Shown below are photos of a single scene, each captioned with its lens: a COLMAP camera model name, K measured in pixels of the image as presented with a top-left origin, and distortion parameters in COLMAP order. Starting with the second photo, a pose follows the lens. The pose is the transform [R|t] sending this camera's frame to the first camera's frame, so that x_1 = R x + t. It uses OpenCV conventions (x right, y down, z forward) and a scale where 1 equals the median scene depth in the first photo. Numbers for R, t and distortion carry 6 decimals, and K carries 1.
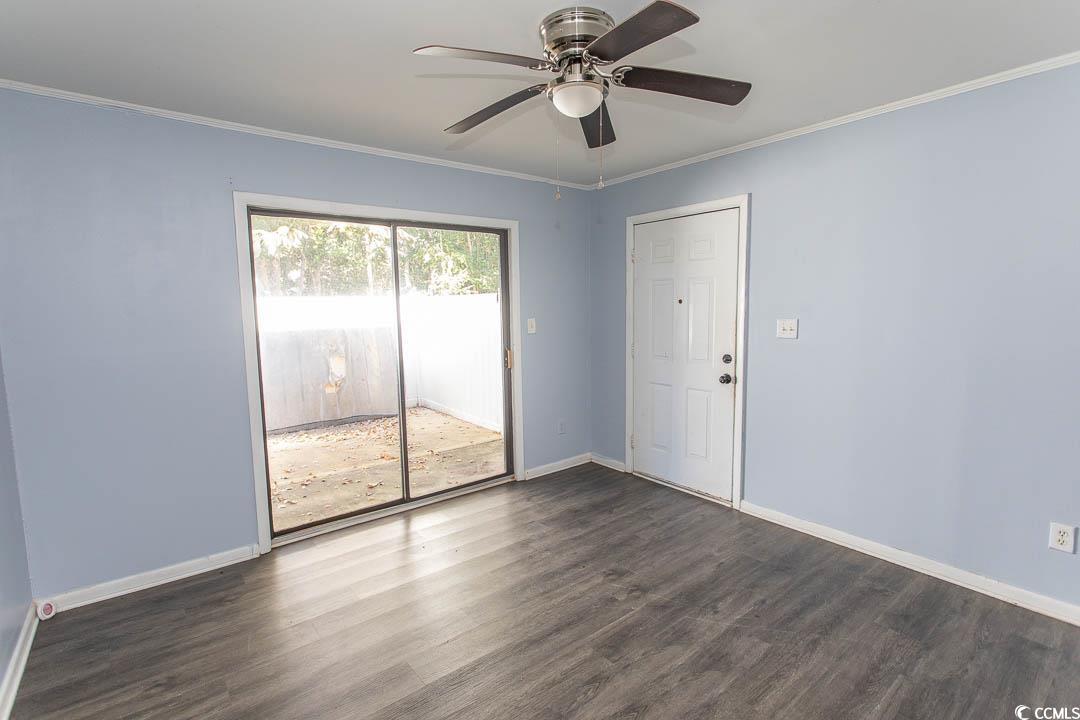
lens RADIAL K [[508.4, 0, 538.8], [0, 508.4, 359.9], [0, 0, 1]] dist [0.000943, 0.001720]
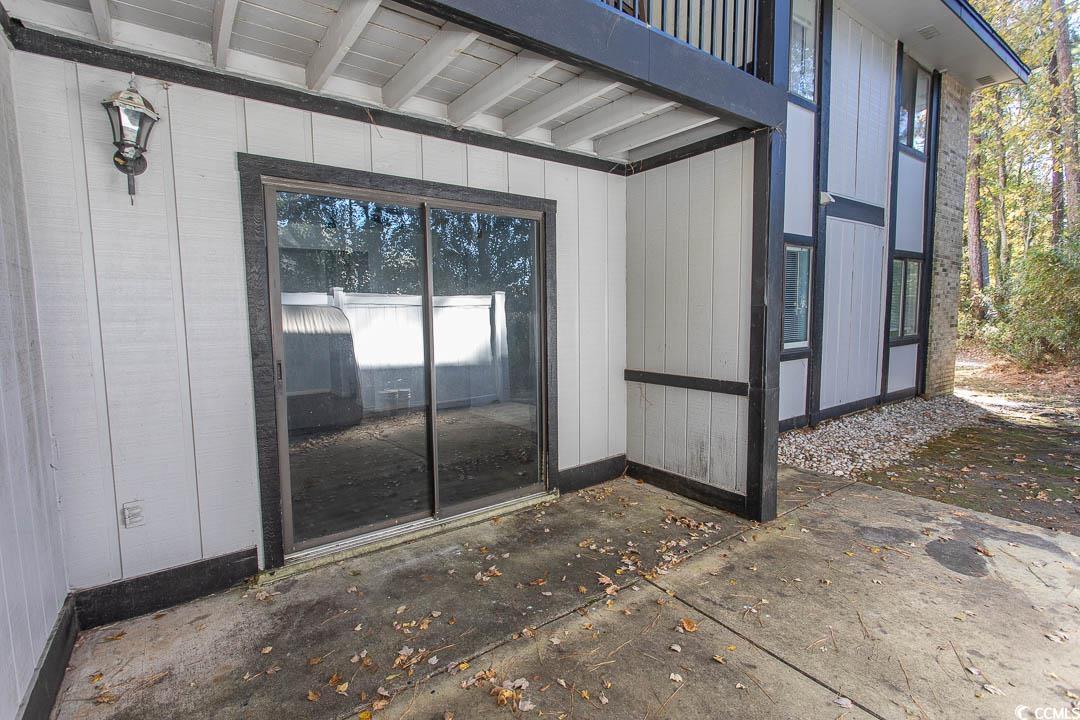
lens RADIAL K [[508.4, 0, 538.3], [0, 508.4, 358.1], [0, 0, 1]] dist [0.000943, 0.001720]
pose [[-0.998589, 0.018982, 0.049598, -0.684456], [0.028546, 0.979403, 0.199889, -0.230691], [-0.044782, 0.201022, -0.978563, 2.540825]]
